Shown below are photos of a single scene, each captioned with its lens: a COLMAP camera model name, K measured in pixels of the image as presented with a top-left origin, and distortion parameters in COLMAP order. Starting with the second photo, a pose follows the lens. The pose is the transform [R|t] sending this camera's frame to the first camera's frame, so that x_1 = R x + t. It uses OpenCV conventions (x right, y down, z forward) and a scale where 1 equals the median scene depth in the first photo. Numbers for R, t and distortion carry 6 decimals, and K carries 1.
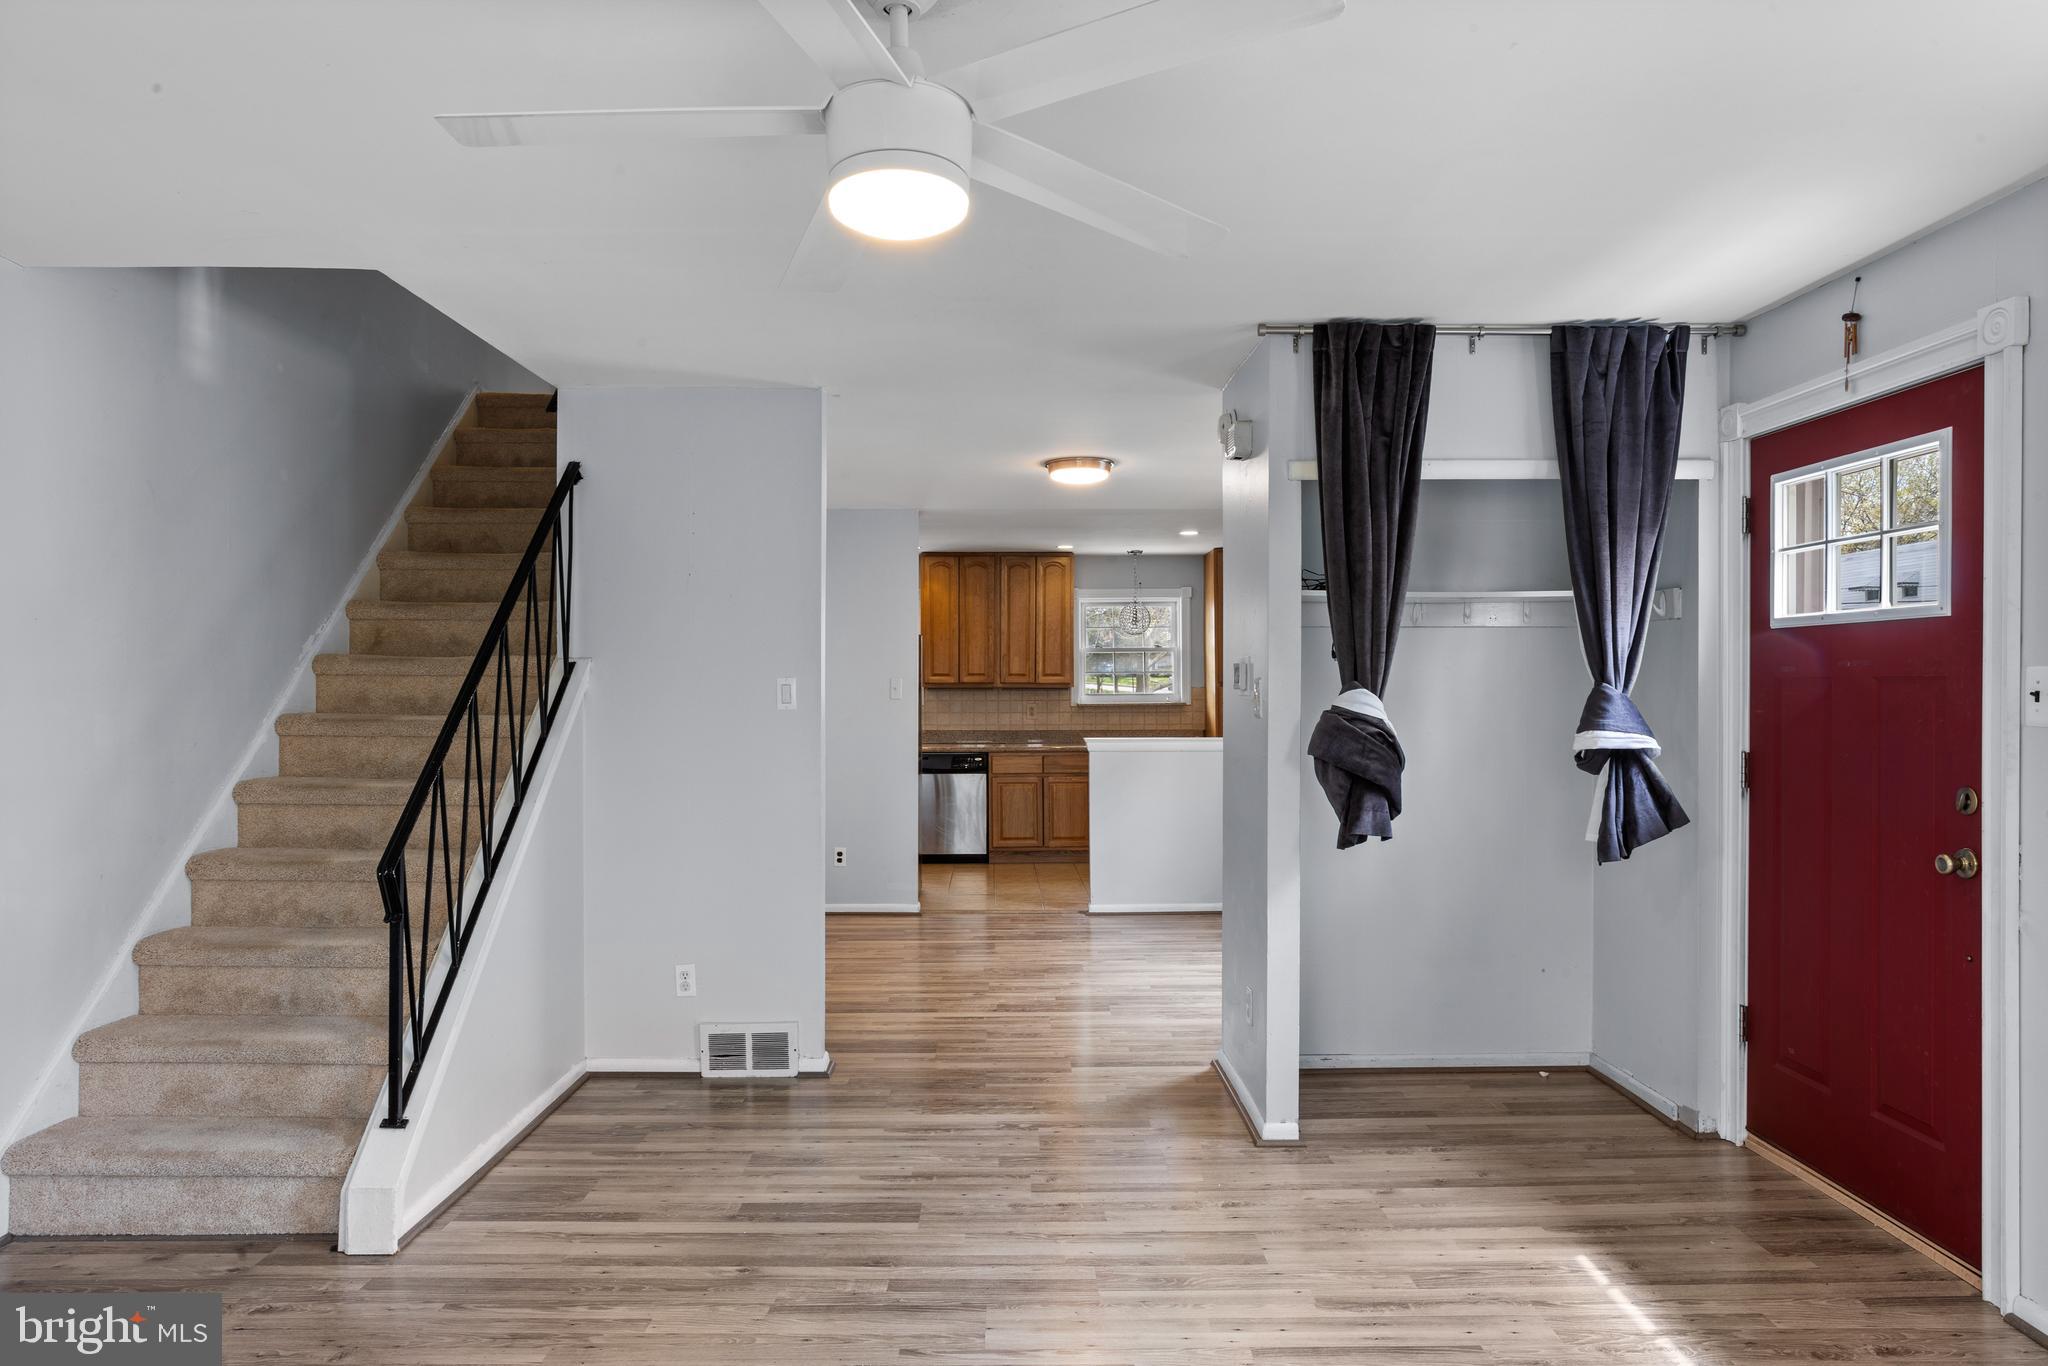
lens RADIAL K [[1293.3, 0, 1028.2], [0, 1293.3, 682.6], [0, 0, 1]] dist [-0.028865, 0.028864]
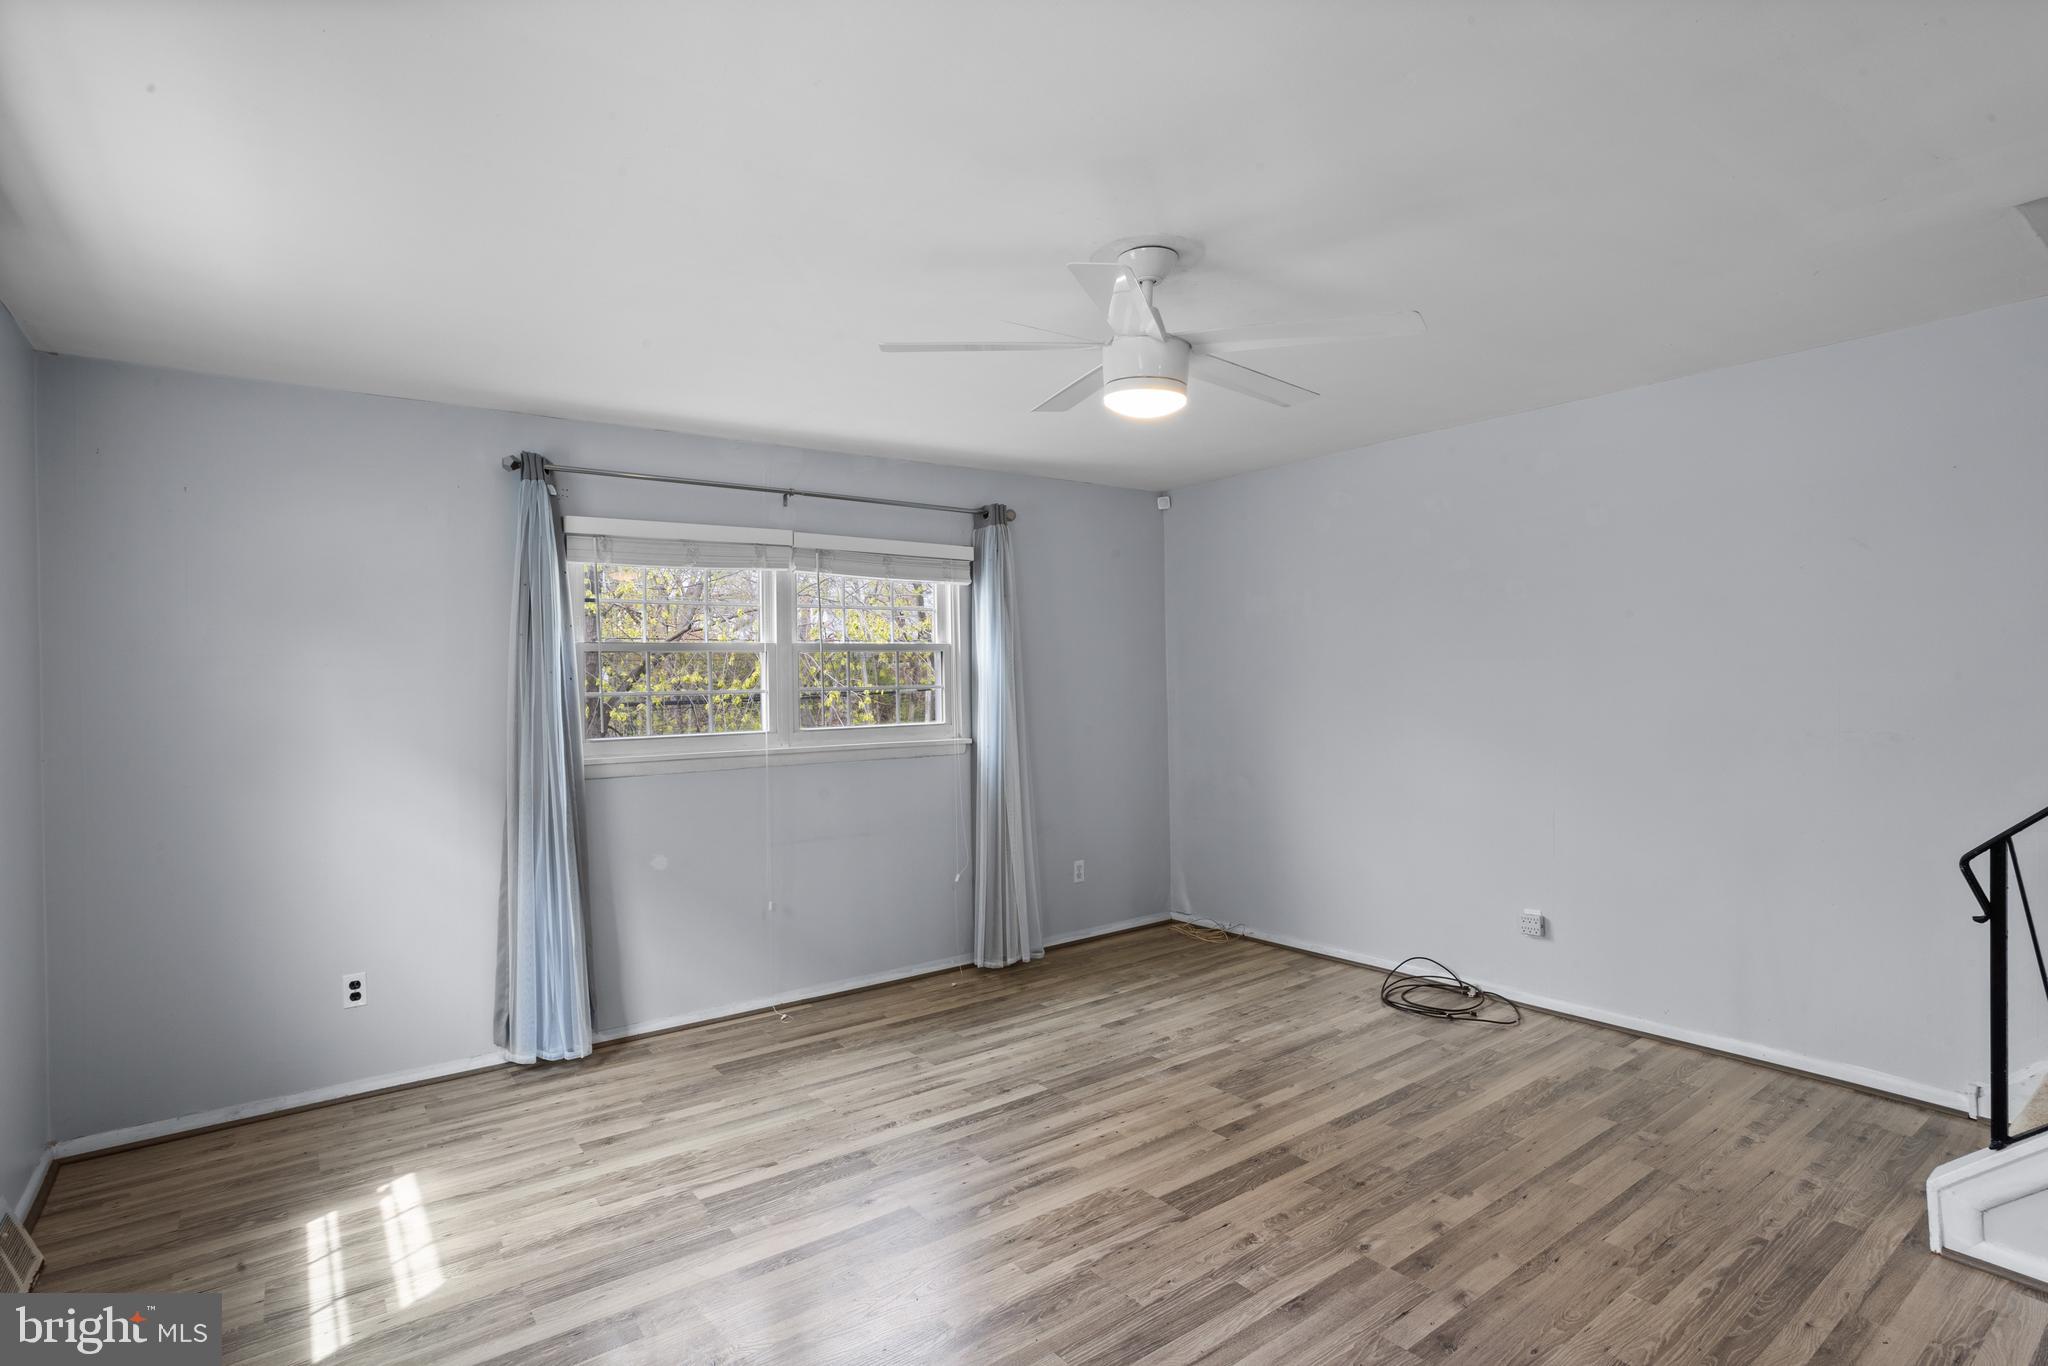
lens RADIAL K [[1009.0, 0, 1012.1], [0, 1009.0, 693.9], [0, 0, 1]] dist [-0.051129, 0.031190]
pose [[-0.812422, 0.025710, -0.582502, 0.403021], [0.026242, 0.999627, 0.007521, -0.001197], [0.582479, -0.009175, -0.812794, 0.975244]]
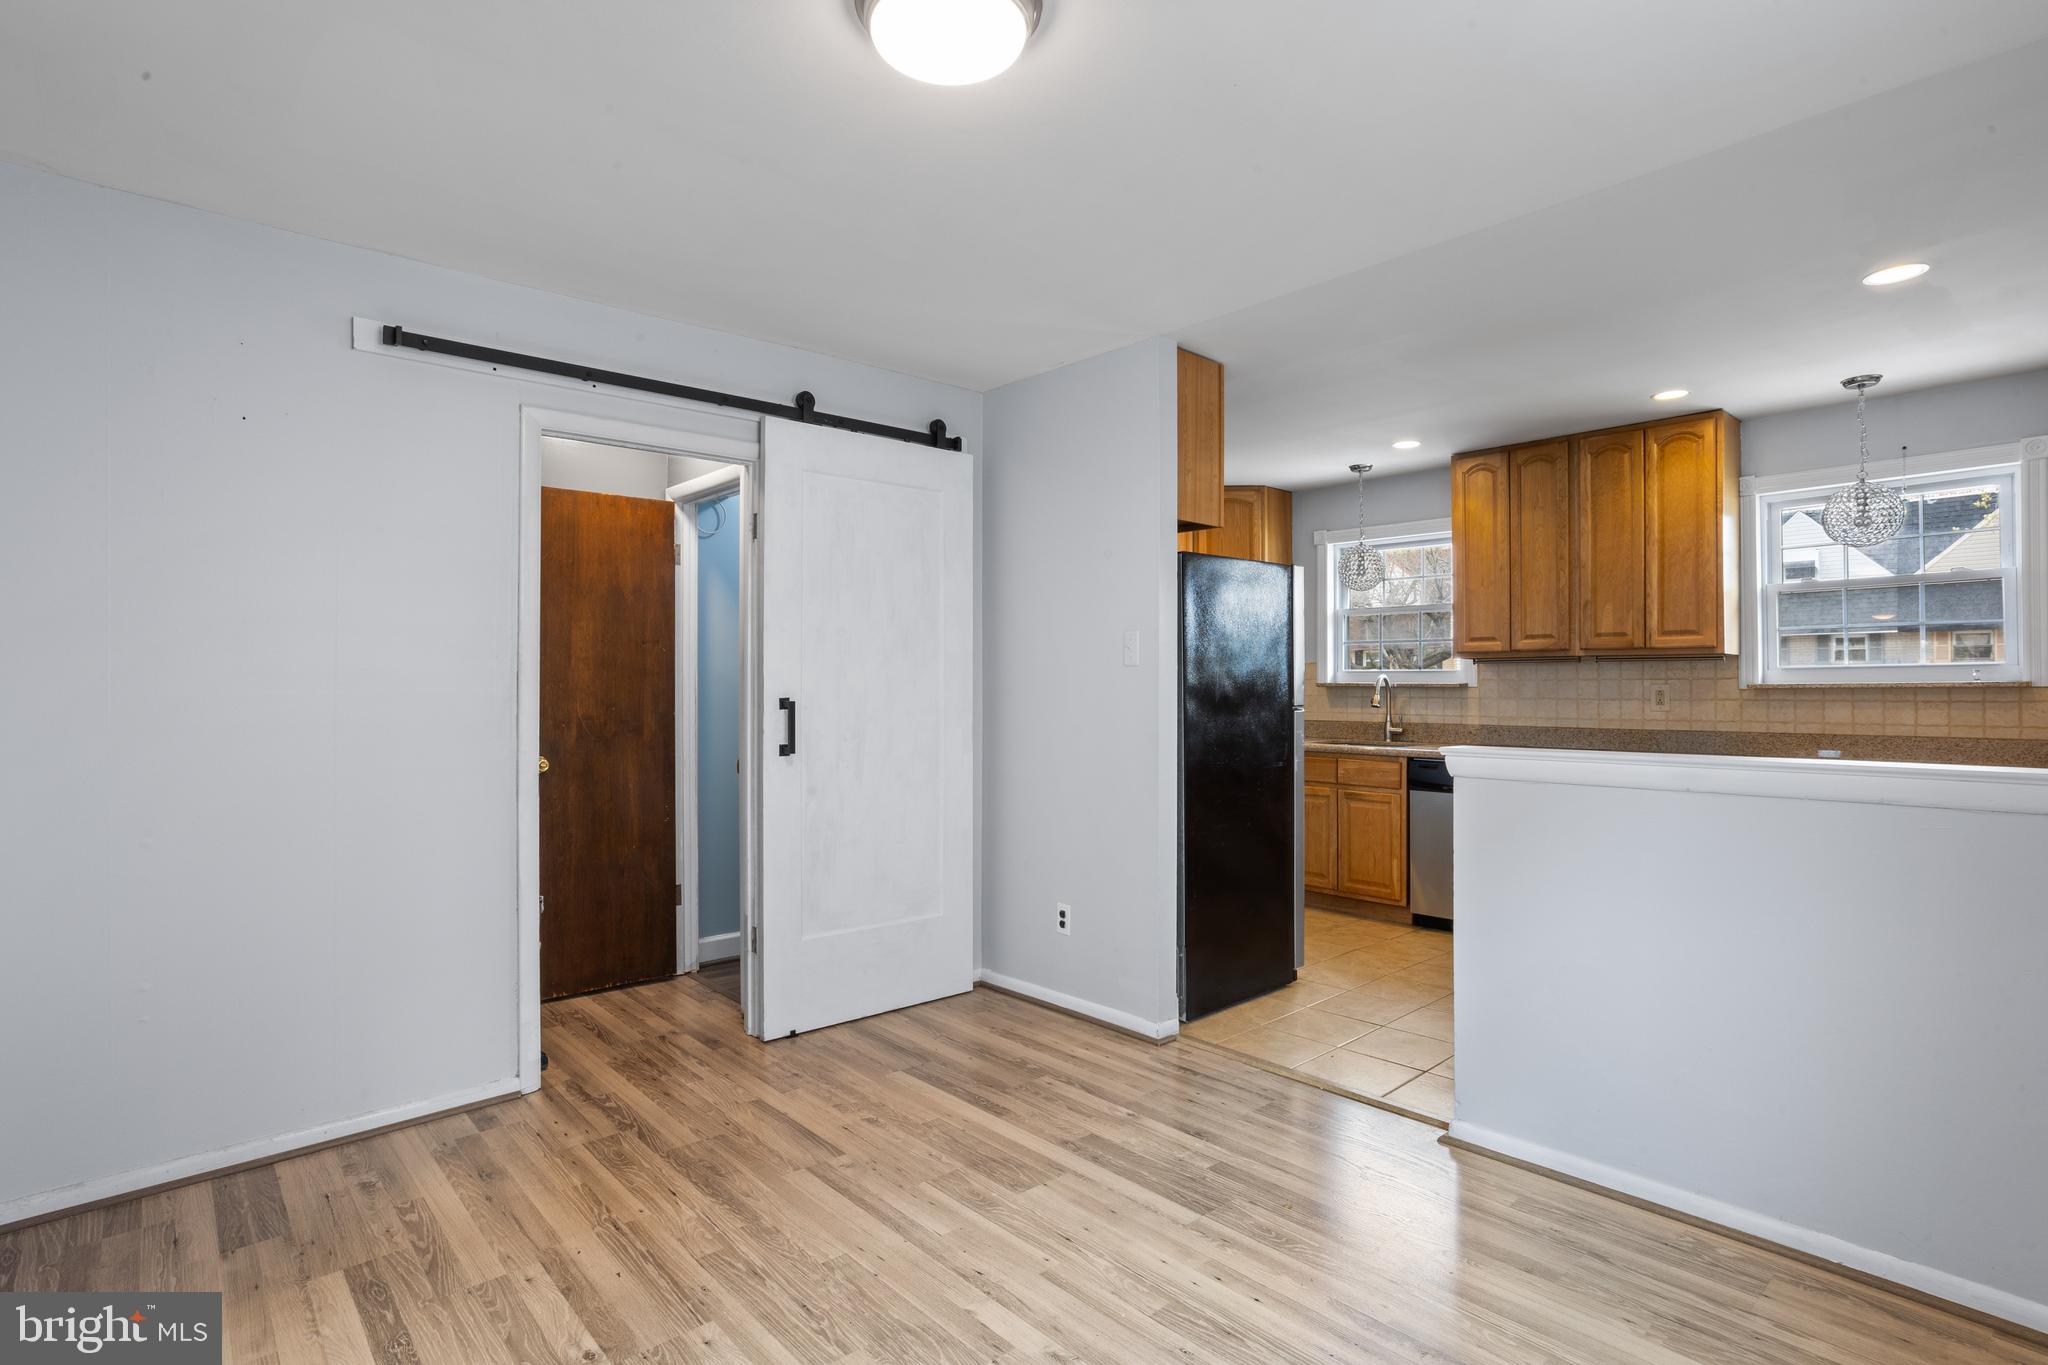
lens RADIAL K [[1009.0, 0, 1010.5], [0, 1009.0, 685.1], [0, 0, 1]] dist [-0.051129, 0.031190]
pose [[0.648298, -0.001500, -0.761386, 0.430695], [0.004818, 0.999986, 0.002132, 0.039750], [0.761372, -0.005051, 0.648296, 1.343763]]
